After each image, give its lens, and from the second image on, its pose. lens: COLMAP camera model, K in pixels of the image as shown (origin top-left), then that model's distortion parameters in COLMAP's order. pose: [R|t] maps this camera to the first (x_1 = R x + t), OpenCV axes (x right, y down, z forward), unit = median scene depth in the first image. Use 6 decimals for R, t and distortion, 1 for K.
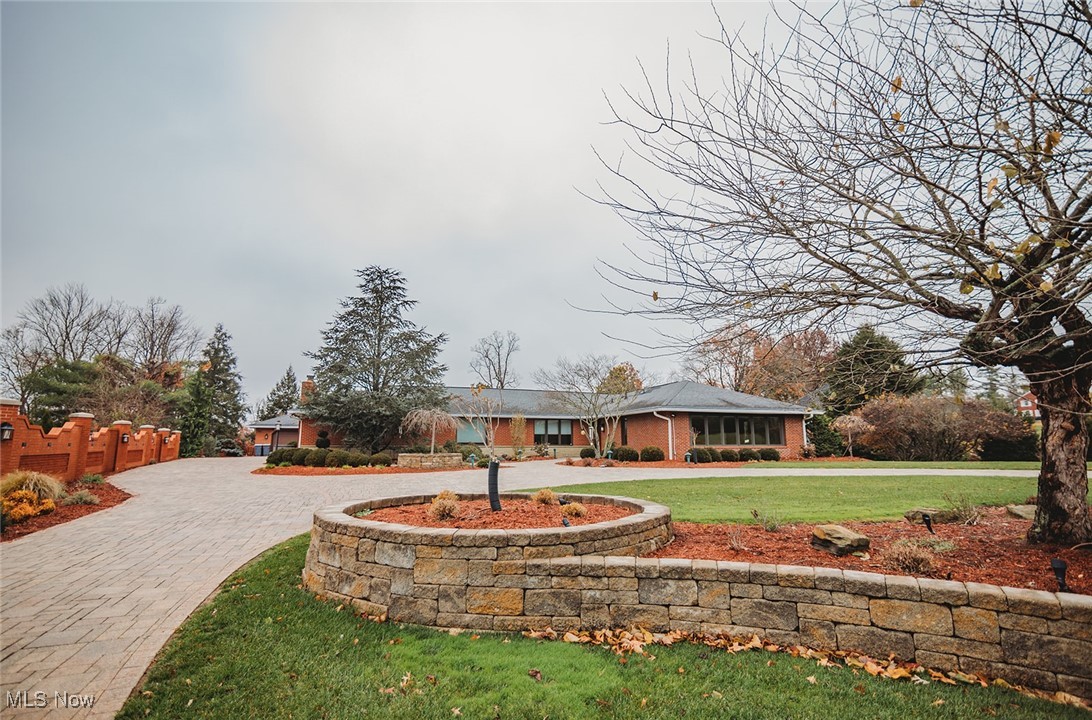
lens RADIAL K [[518.0, 0, 546.0], [0, 518.0, 360.0], [0, 0, 1]] dist [-0.003570, -0.000428]
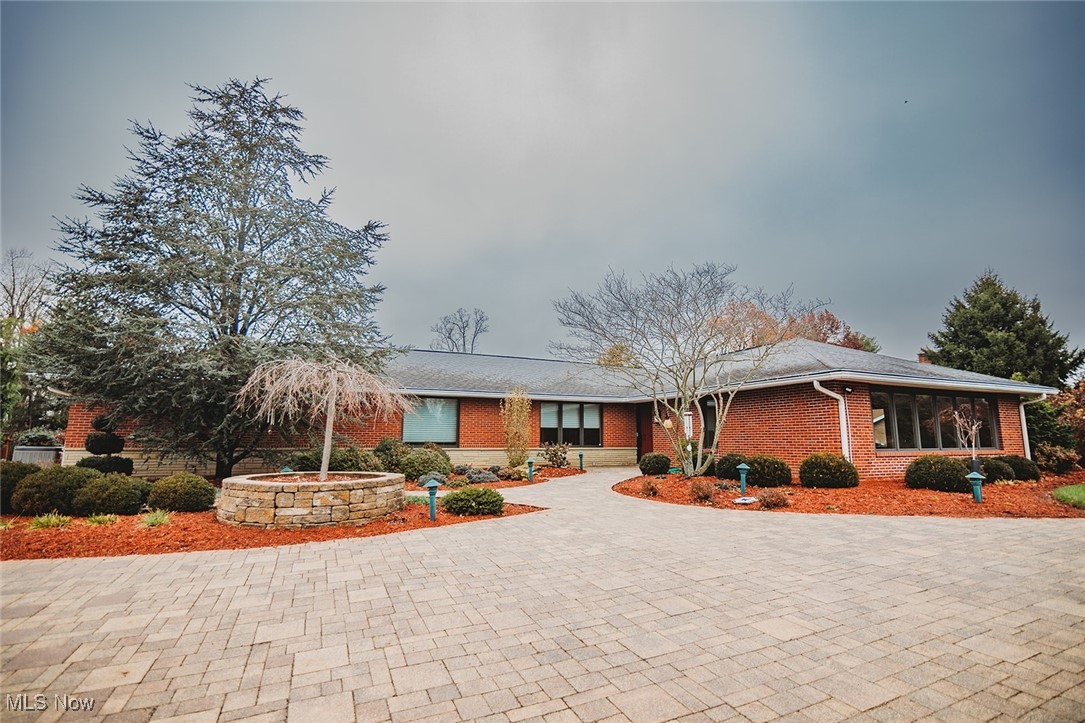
lens RADIAL K [[508.0, 0, 546.6], [0, 508.0, 358.8], [0, 0, 1]] dist [-0.020420, 0.002012]
pose [[0.996673, 0.015863, 0.079948, -0.072480], [-0.016313, 0.999855, 0.004979, 0.073955], [-0.079858, -0.006266, 0.996787, 0.505418]]
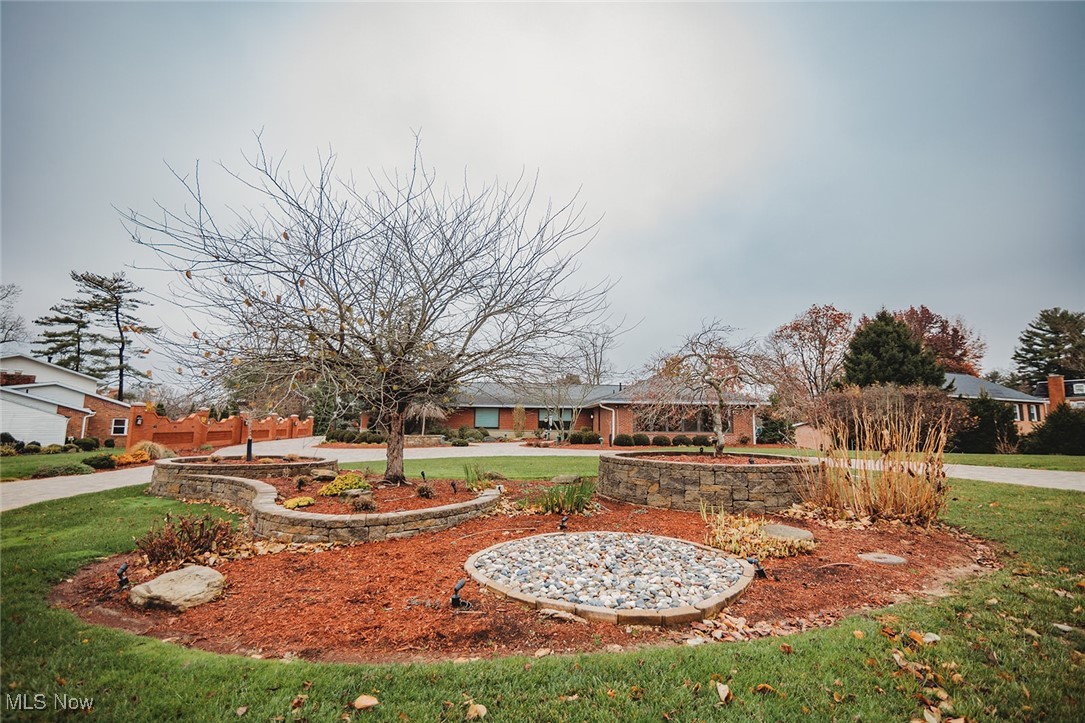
lens RADIAL K [[497.7, 0, 542.5], [0, 497.7, 361.5], [0, 0, 1]] dist [-0.019847, 0.000041]
pose [[0.956309, -0.028584, -0.290956, 0.388783], [0.037667, 0.998961, 0.025663, -0.031813], [0.289920, -0.035501, 0.956392, -0.142017]]
